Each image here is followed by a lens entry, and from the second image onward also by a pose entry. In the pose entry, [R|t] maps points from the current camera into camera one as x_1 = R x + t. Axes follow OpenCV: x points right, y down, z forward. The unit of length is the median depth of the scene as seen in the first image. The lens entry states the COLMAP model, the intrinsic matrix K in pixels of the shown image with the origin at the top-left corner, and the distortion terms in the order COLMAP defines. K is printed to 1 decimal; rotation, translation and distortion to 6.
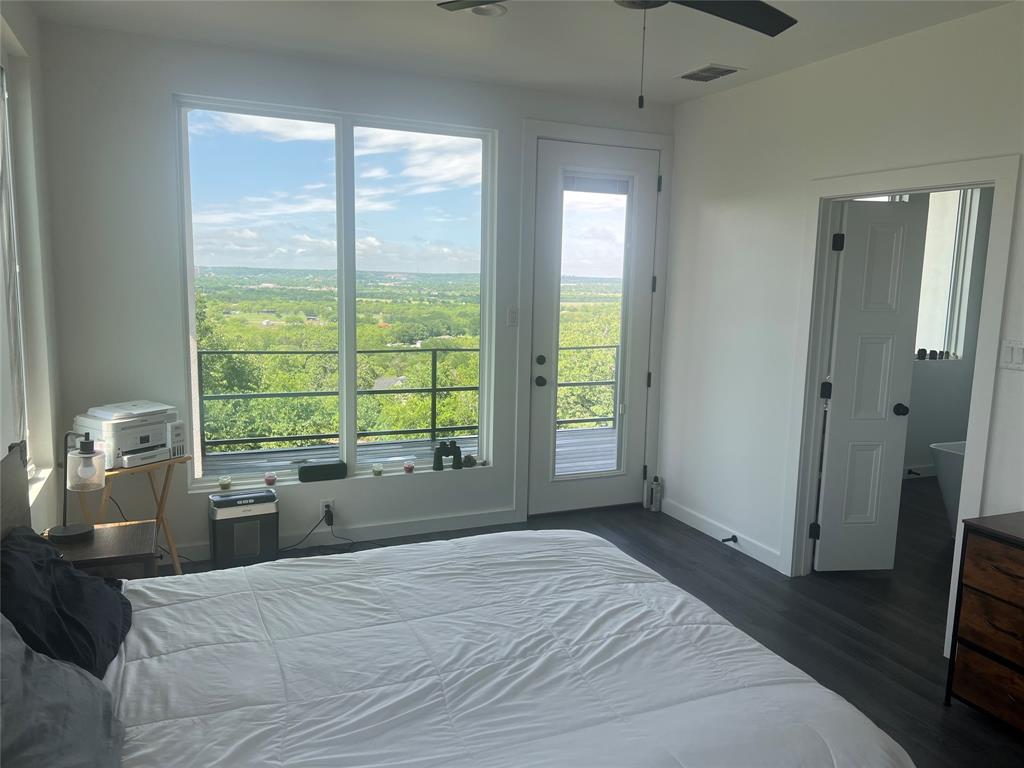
lens RADIAL K [[773.2, 0, 514.6], [0, 773.2, 369.4], [0, 0, 1]] dist [0.150773, -0.202791]
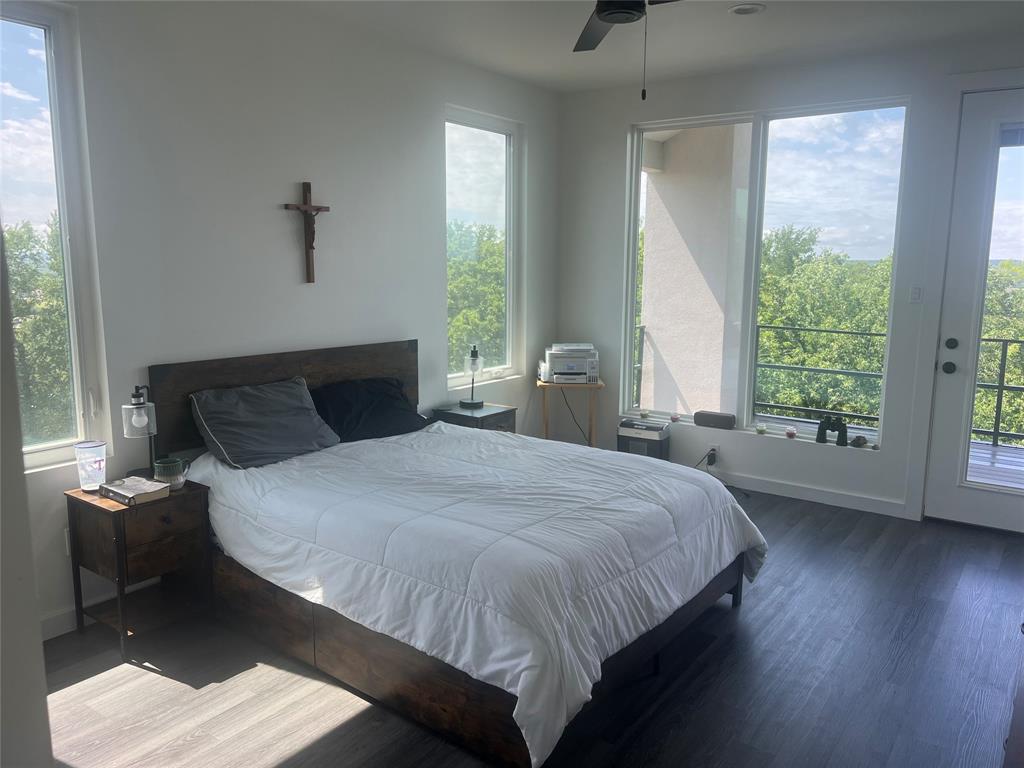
lens RADIAL K [[773.2, 0, 514.6], [0, 773.2, 369.4], [0, 0, 1]] dist [0.150773, -0.202791]
pose [[0.505259, 0.099377, -0.857227, 0.698720], [-0.099485, 0.993432, 0.056529, 0.018859], [0.857214, 0.056719, 0.511827, 0.144169]]
